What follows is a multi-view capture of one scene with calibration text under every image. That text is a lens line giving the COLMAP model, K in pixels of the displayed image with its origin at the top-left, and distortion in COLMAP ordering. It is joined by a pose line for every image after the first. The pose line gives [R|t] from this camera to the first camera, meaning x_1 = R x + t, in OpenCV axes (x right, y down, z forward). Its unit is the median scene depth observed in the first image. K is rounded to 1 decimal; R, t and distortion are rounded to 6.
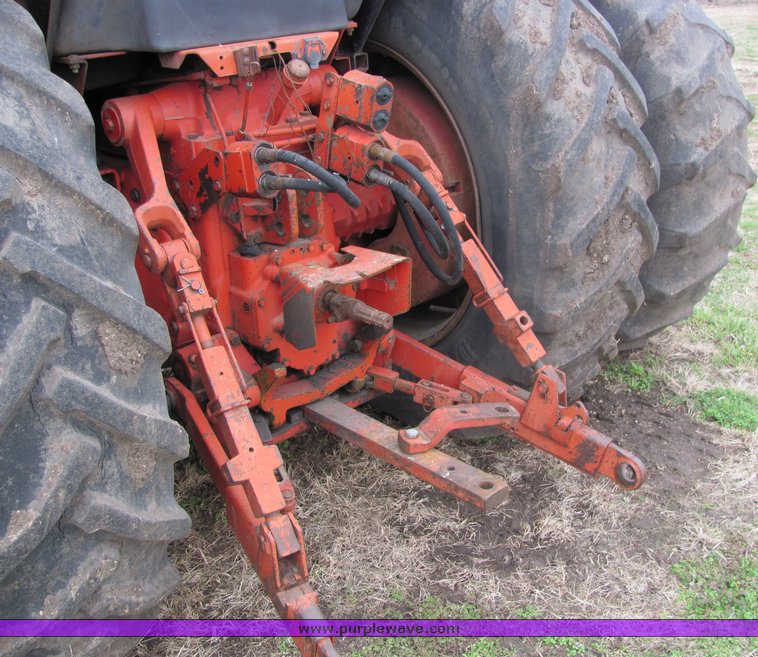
lens RADIAL K [[923.6, 0, 441.3], [0, 923.6, 301.7], [0, 0, 1]] dist [-0.161465, 0.000000]
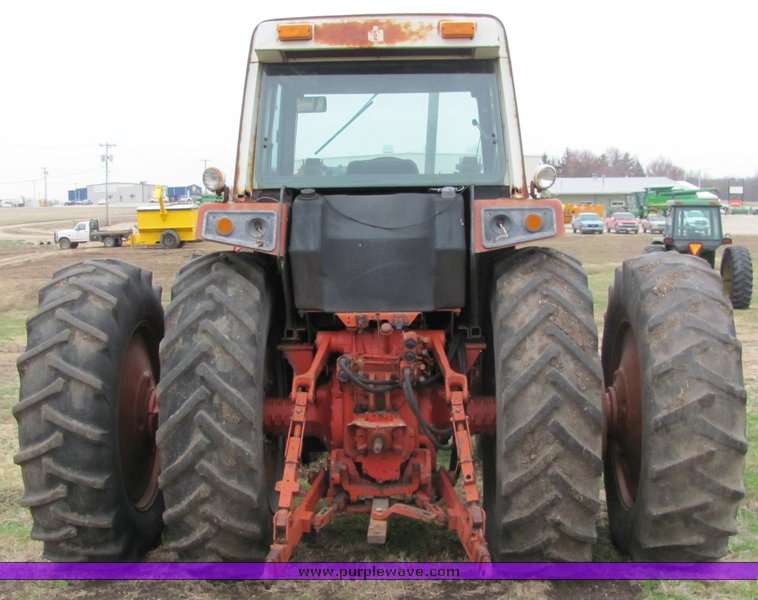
lens RADIAL K [[1050.5, 0, 377.1], [0, 1050.5, 303.6], [0, 0, 1]] dist [-0.161667, 0.000000]
pose [[0.664889, 0.069191, -0.743730, 1.445348], [-0.280775, 0.945828, -0.163018, 0.082347], [0.692162, 0.317210, 0.648298, -0.536997]]
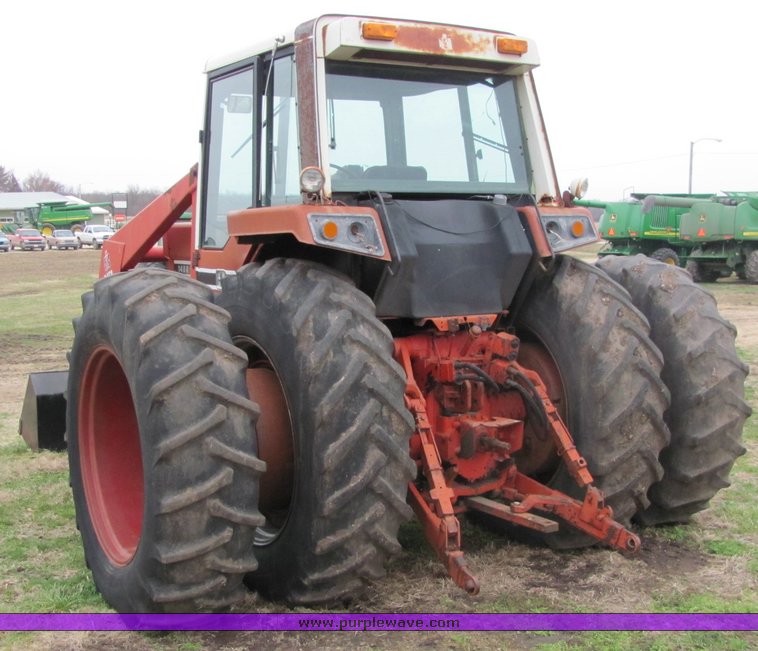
lens RADIAL K [[1080.9, 0, 382.0], [0, 1080.9, 328.7], [0, 0, 1]] dist [-0.172366, 0.000000]
pose [[0.966475, 0.033263, -0.254597, 0.247156], [-0.104786, 0.956337, -0.272835, 0.410365], [0.234405, 0.290366, 0.927762, -1.267502]]
